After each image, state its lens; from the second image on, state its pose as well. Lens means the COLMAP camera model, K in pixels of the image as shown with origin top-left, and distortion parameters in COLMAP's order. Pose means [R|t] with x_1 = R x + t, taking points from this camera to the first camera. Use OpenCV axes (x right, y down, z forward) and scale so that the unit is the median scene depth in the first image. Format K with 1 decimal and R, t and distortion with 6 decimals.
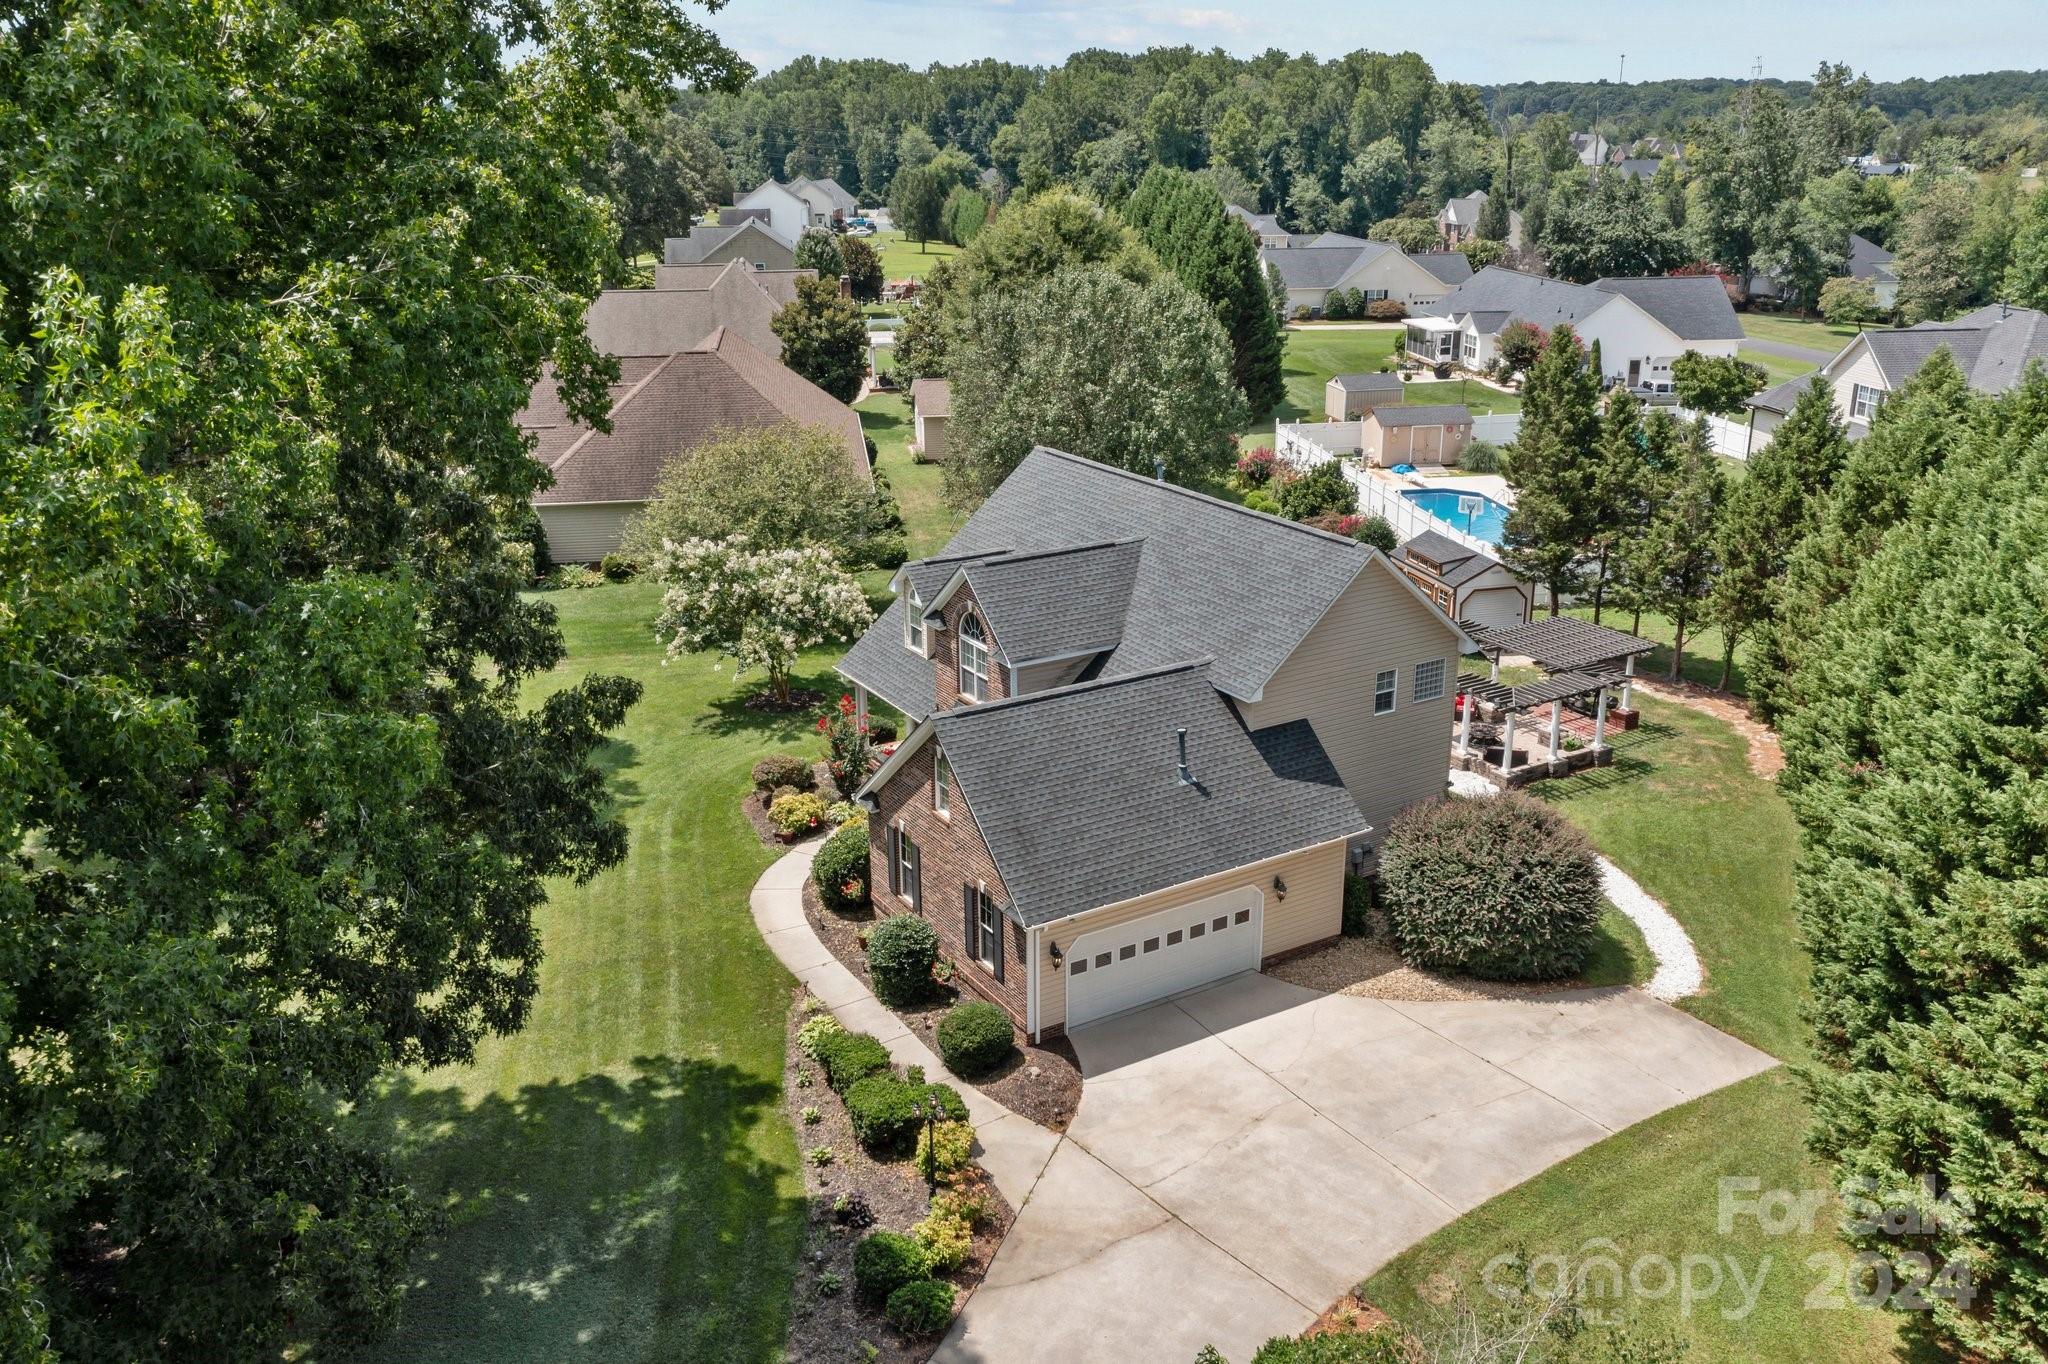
lens RADIAL K [[1721.8, 0, 1025.8], [0, 1721.8, 671.9], [0, 0, 1]] dist [0.001196, 0.002366]
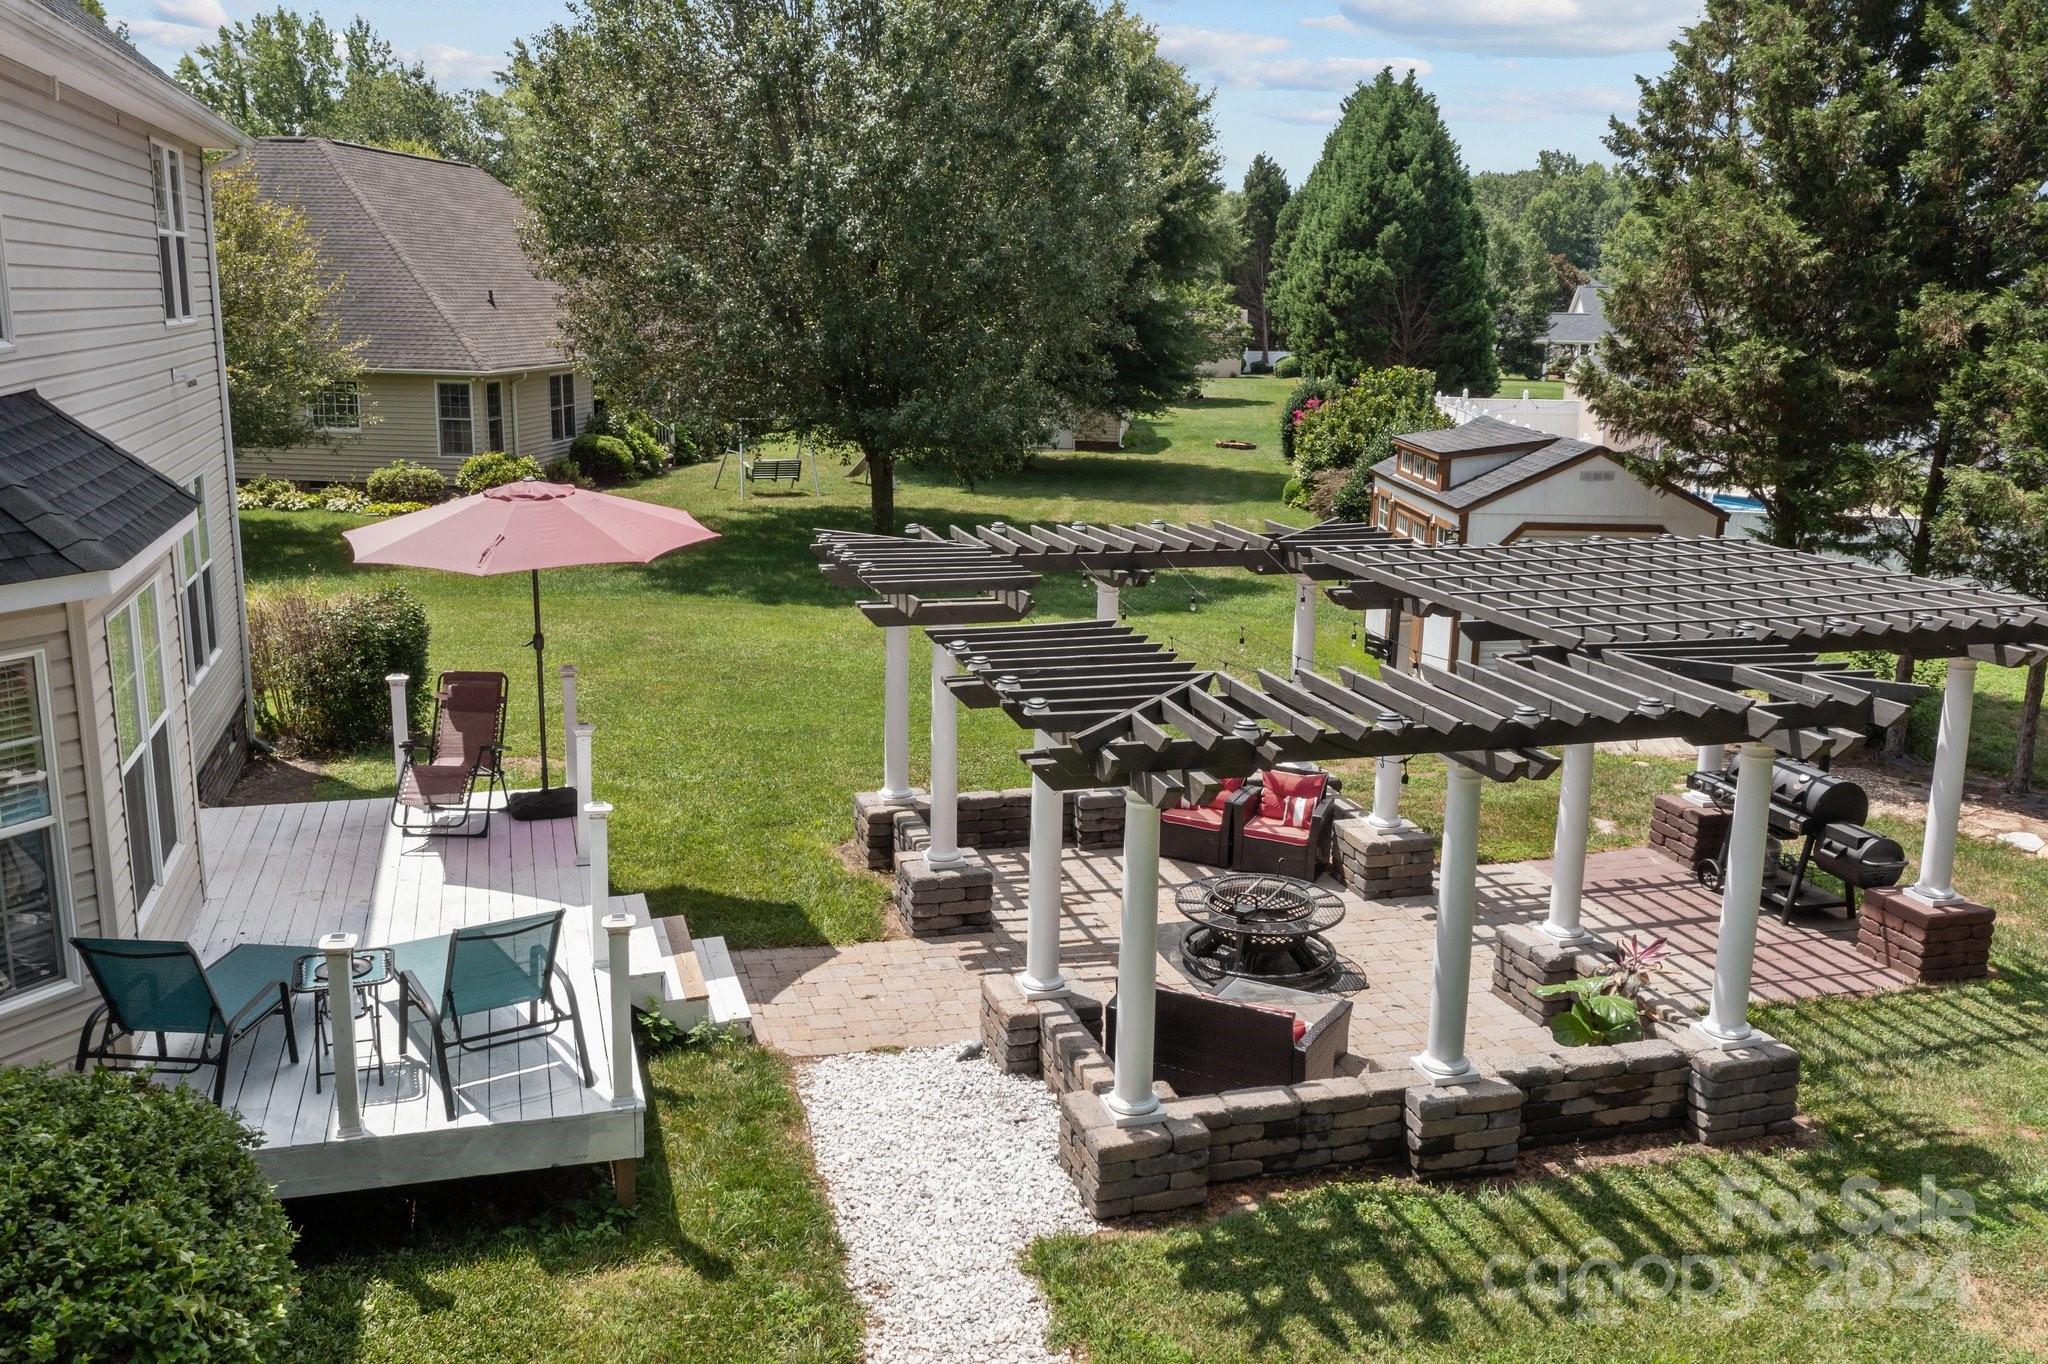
lens RADIAL K [[1721.8, 0, 1017.5], [0, 1721.8, 696.4], [0, 0, 1]] dist [0.001196, 0.002366]
pose [[0.966017, 0.085068, -0.244078, 0.286267], [-0.108030, 0.990738, -0.082265, 0.028045], [0.234819, 0.105837, 0.966260, 0.752176]]
